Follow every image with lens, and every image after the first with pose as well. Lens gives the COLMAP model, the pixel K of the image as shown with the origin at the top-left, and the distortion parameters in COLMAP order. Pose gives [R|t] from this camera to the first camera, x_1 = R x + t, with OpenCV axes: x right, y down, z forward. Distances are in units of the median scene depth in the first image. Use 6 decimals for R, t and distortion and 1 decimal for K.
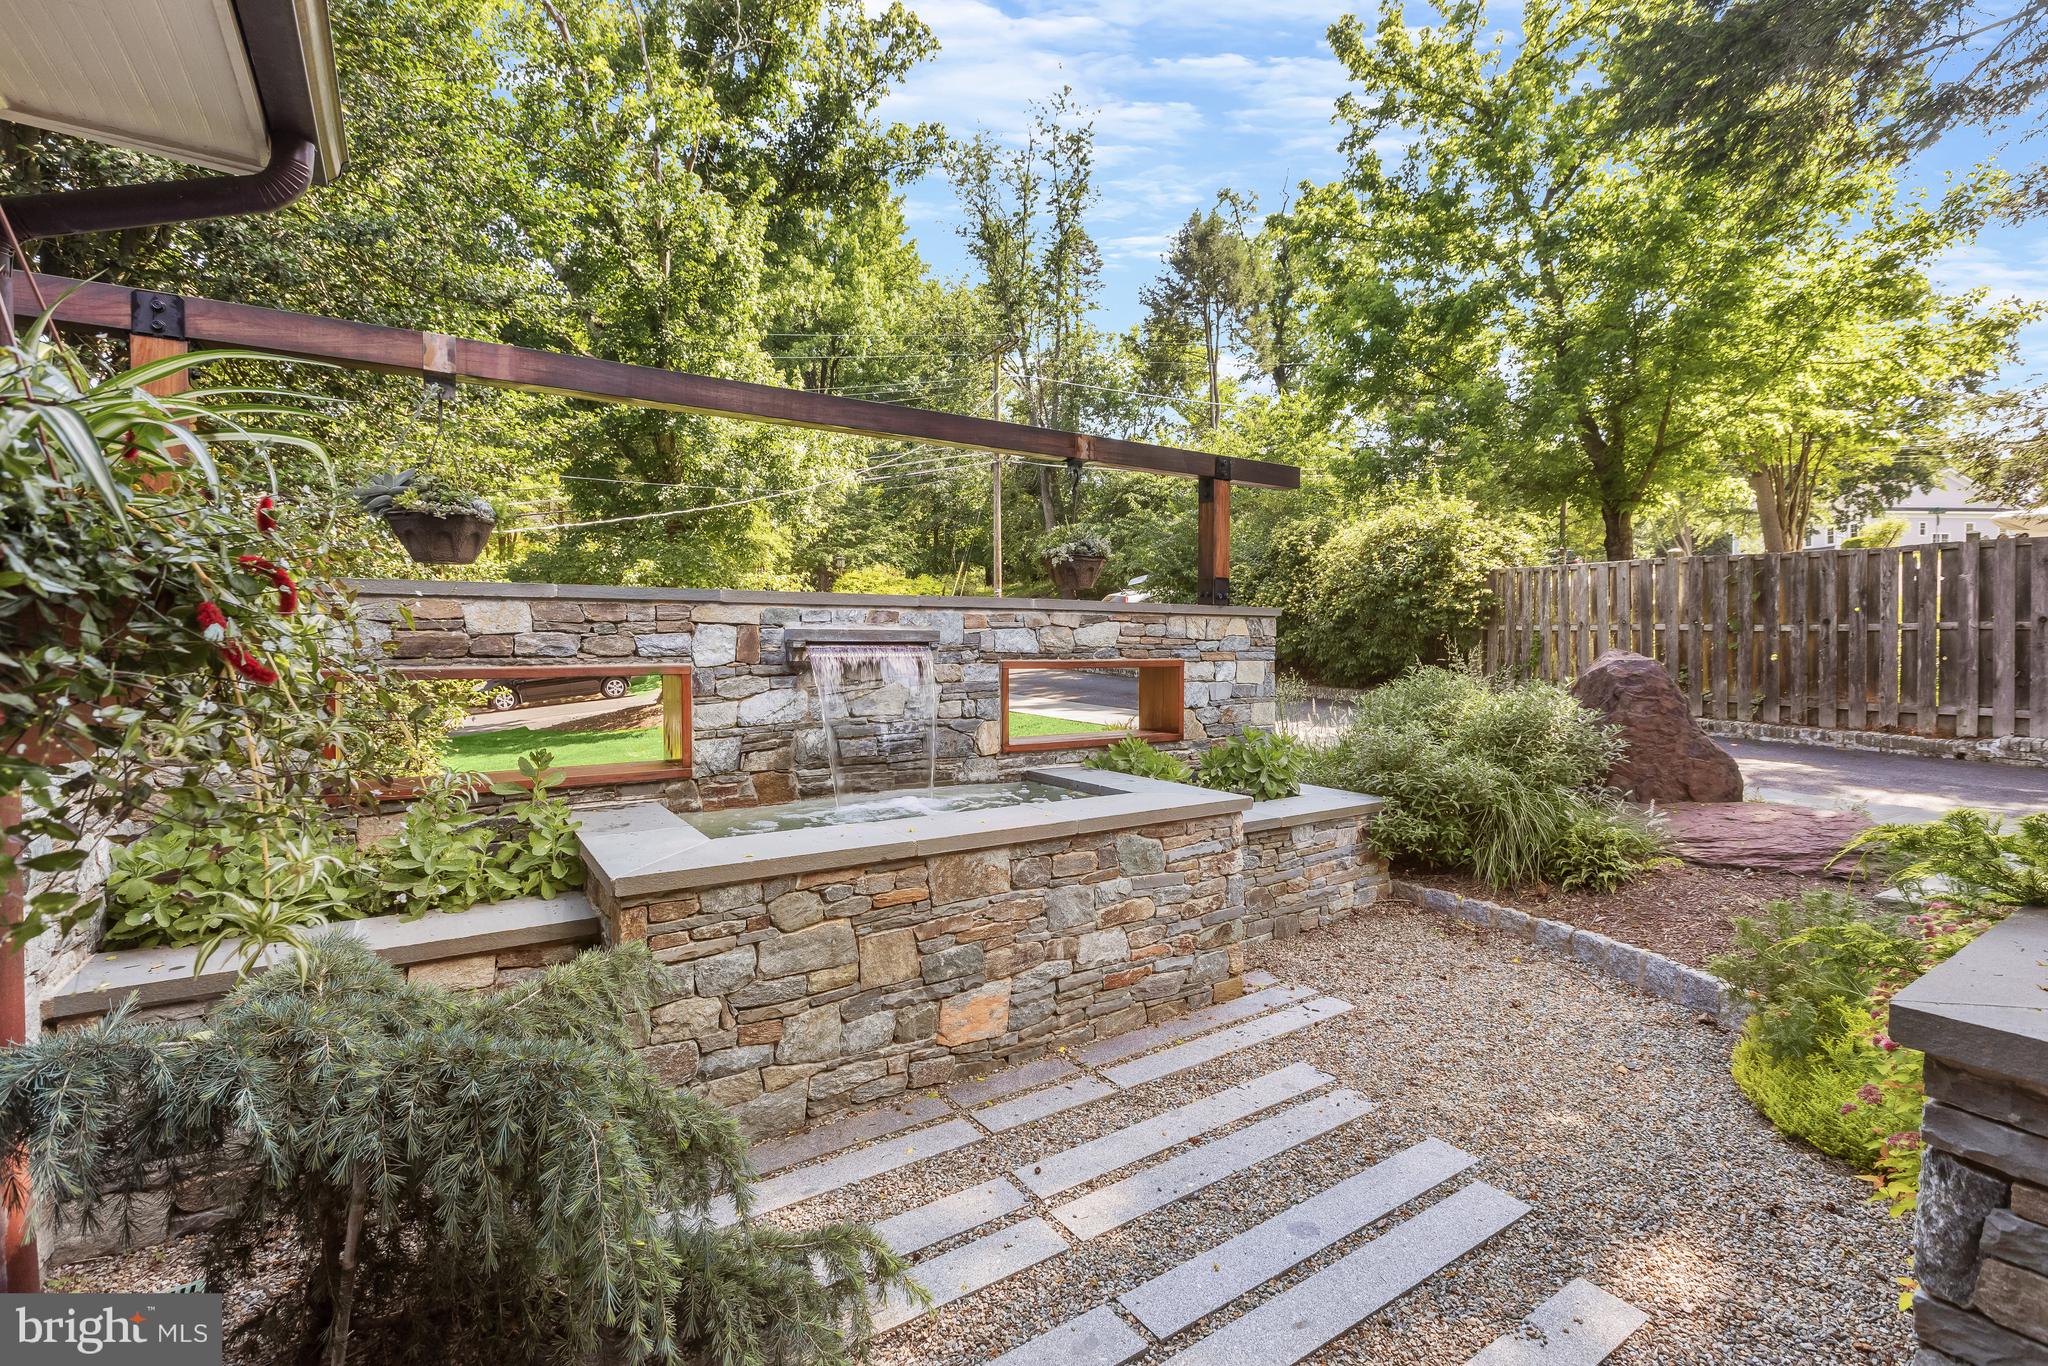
lens RADIAL K [[900.6, 0, 1019.2], [0, 900.6, 651.5], [0, 0, 1]] dist [-0.000901, 0.000634]
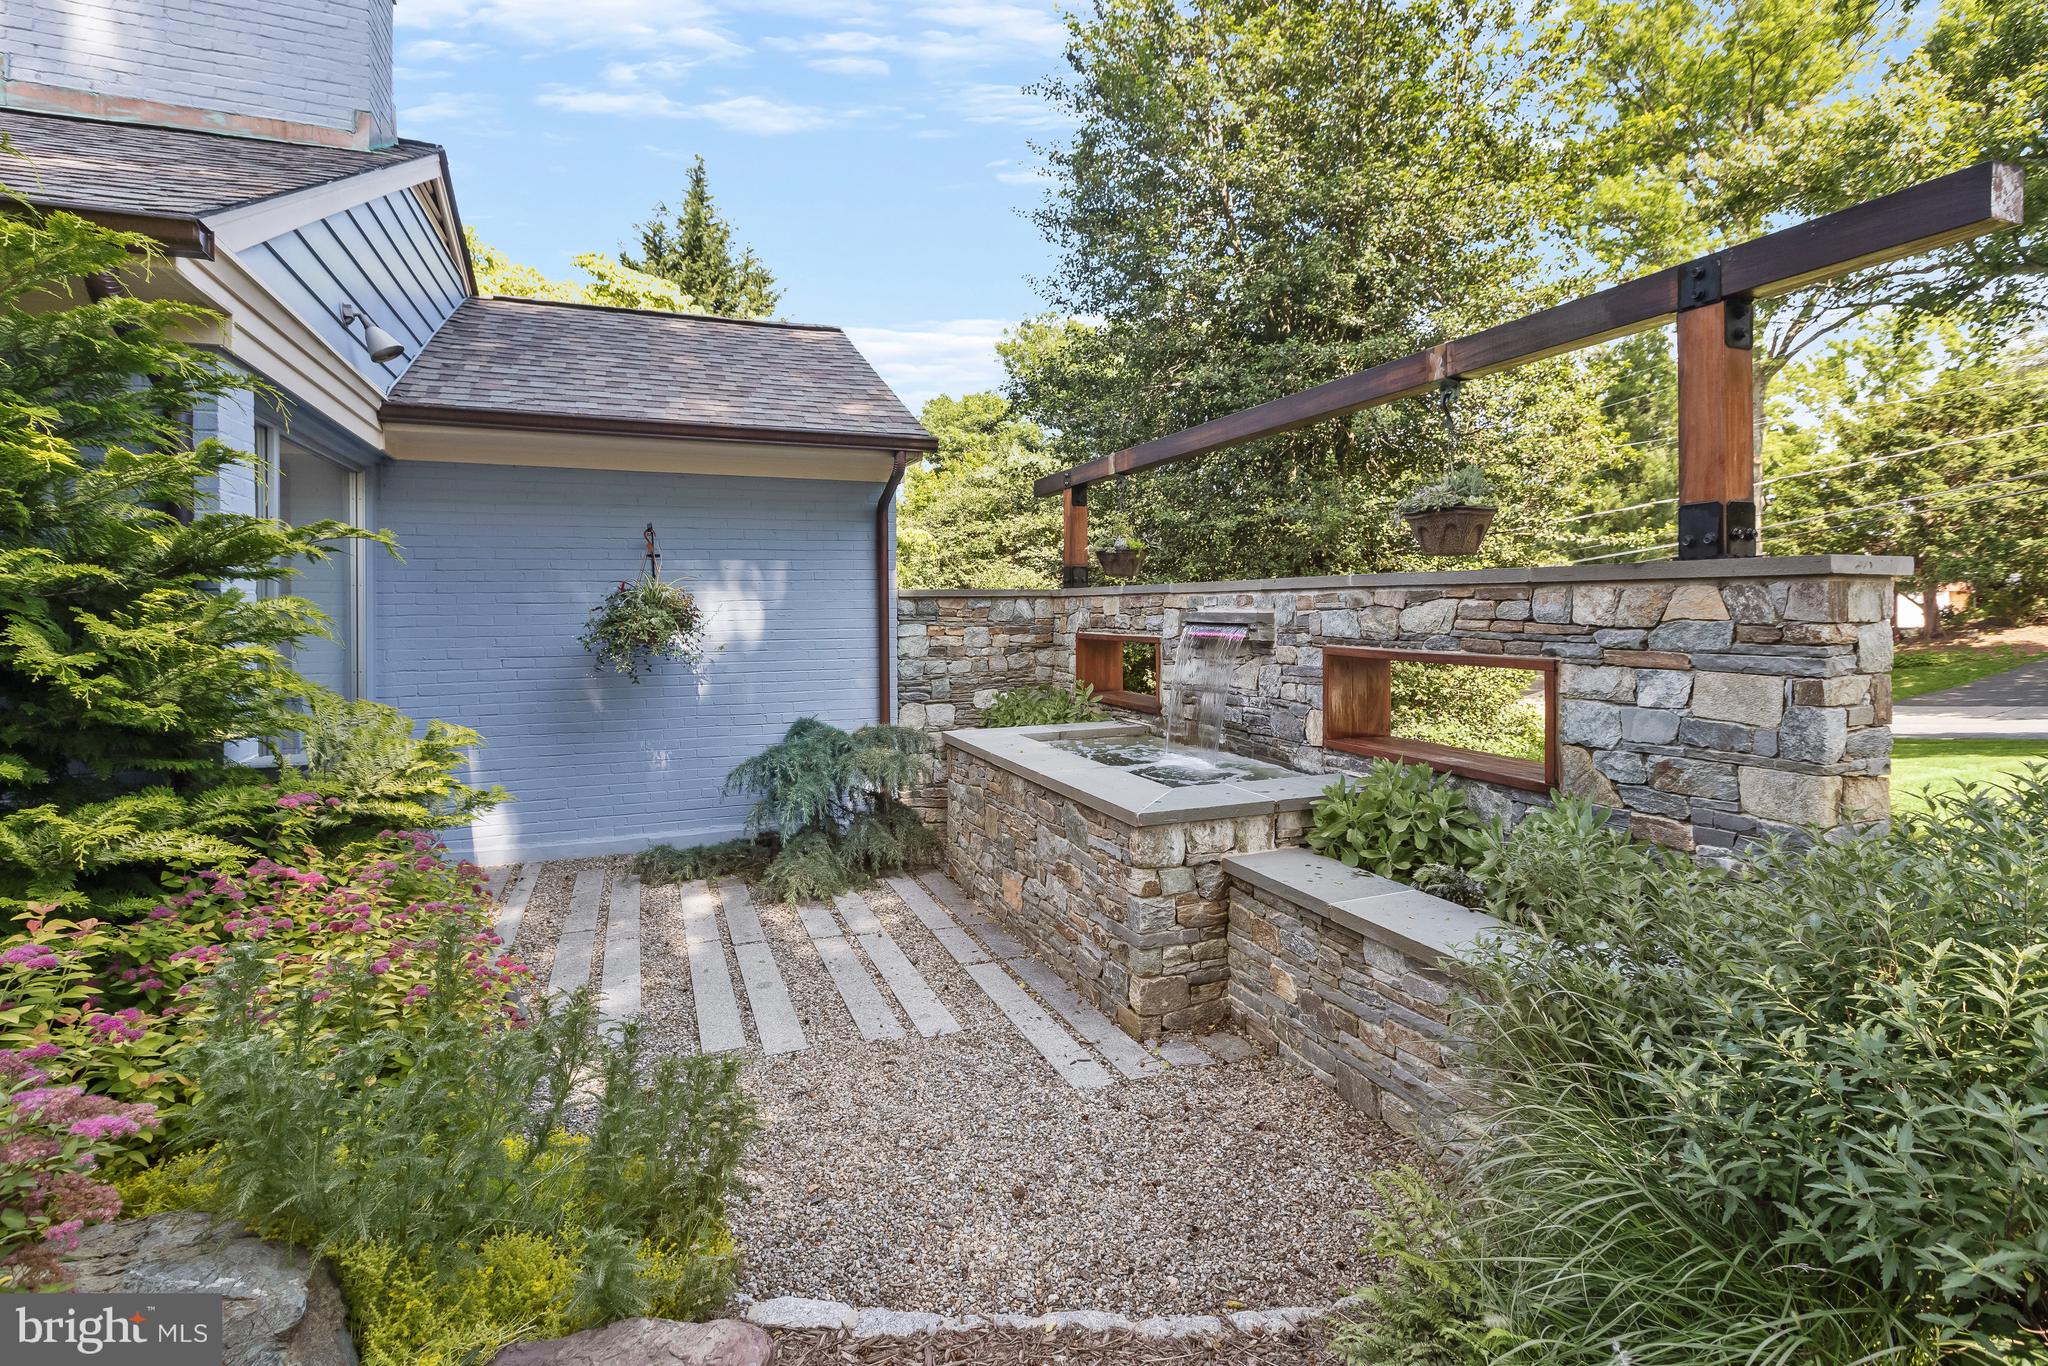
lens RADIAL K [[971.4, 0, 1085.0], [0, 971.4, 605.0], [0, 0, 1]] dist [-0.000413, 0.000160]
pose [[-0.143298, 0.001733, -0.989678, 0.988712], [0.001492, 0.999998, 0.001535, -0.032542], [0.989678, -0.001257, -0.143300, 0.907312]]
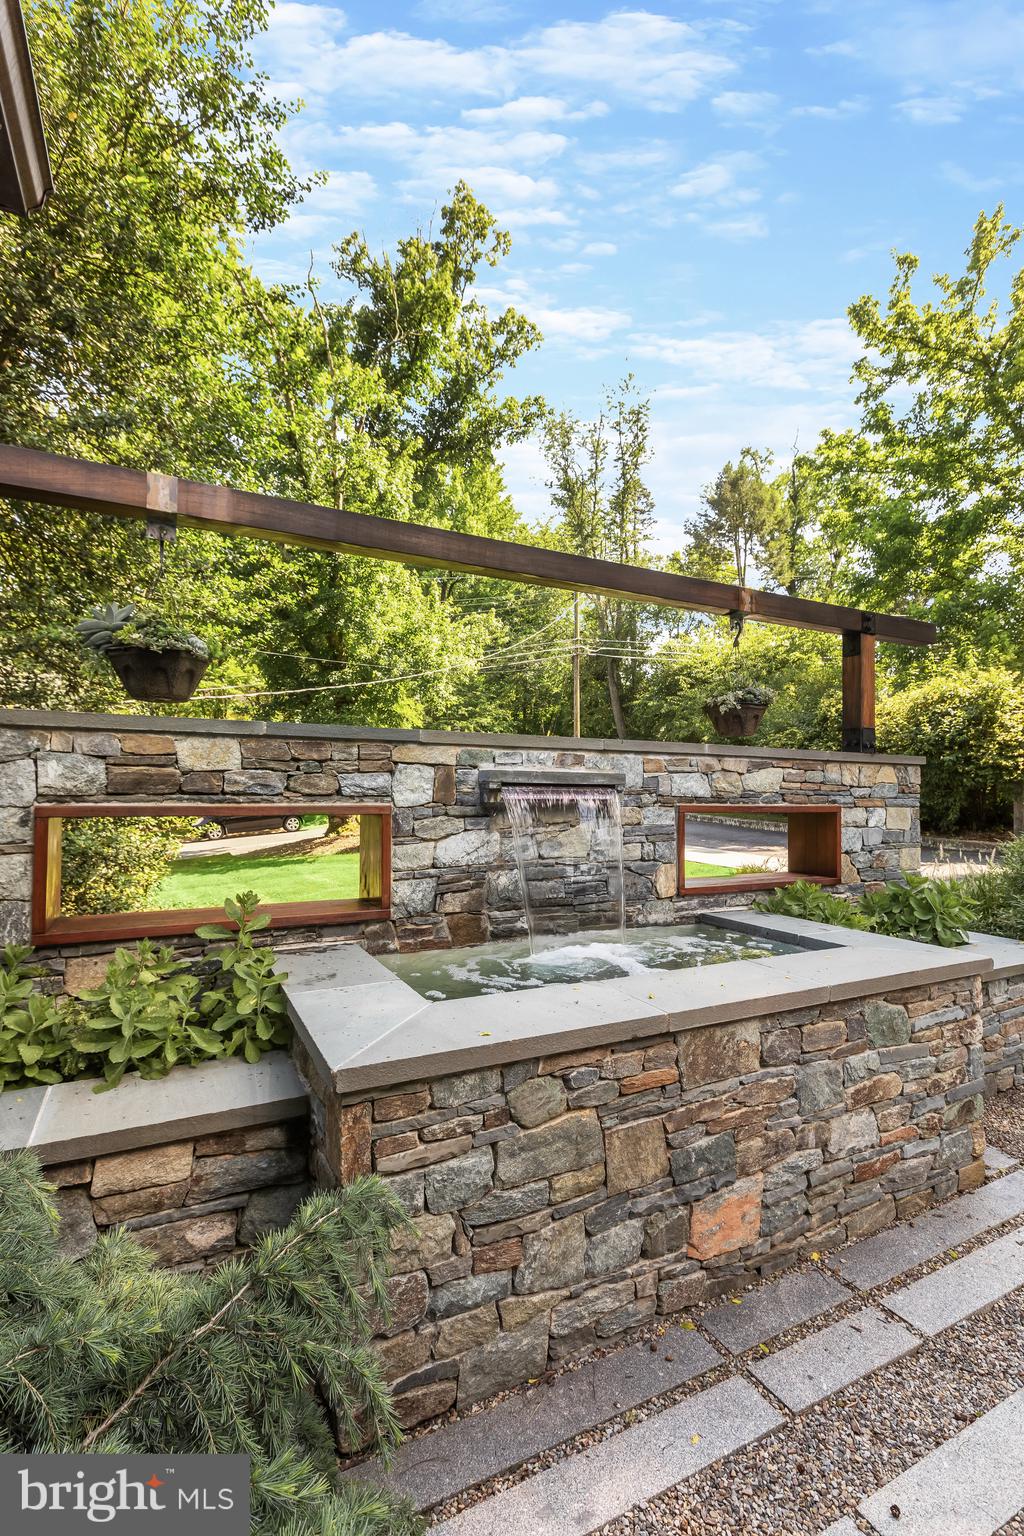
lens RADIAL K [[675.4, 0, 512.0], [0, 675.4, 768.0], [0, 0, 1]] dist [-0.000901, 0.000634]
pose [[0.994302, 0.003895, -0.106526, -0.125330], [-0.008879, 0.998886, -0.046350, 0.006251], [0.106227, 0.047031, 0.993229, 0.221578]]
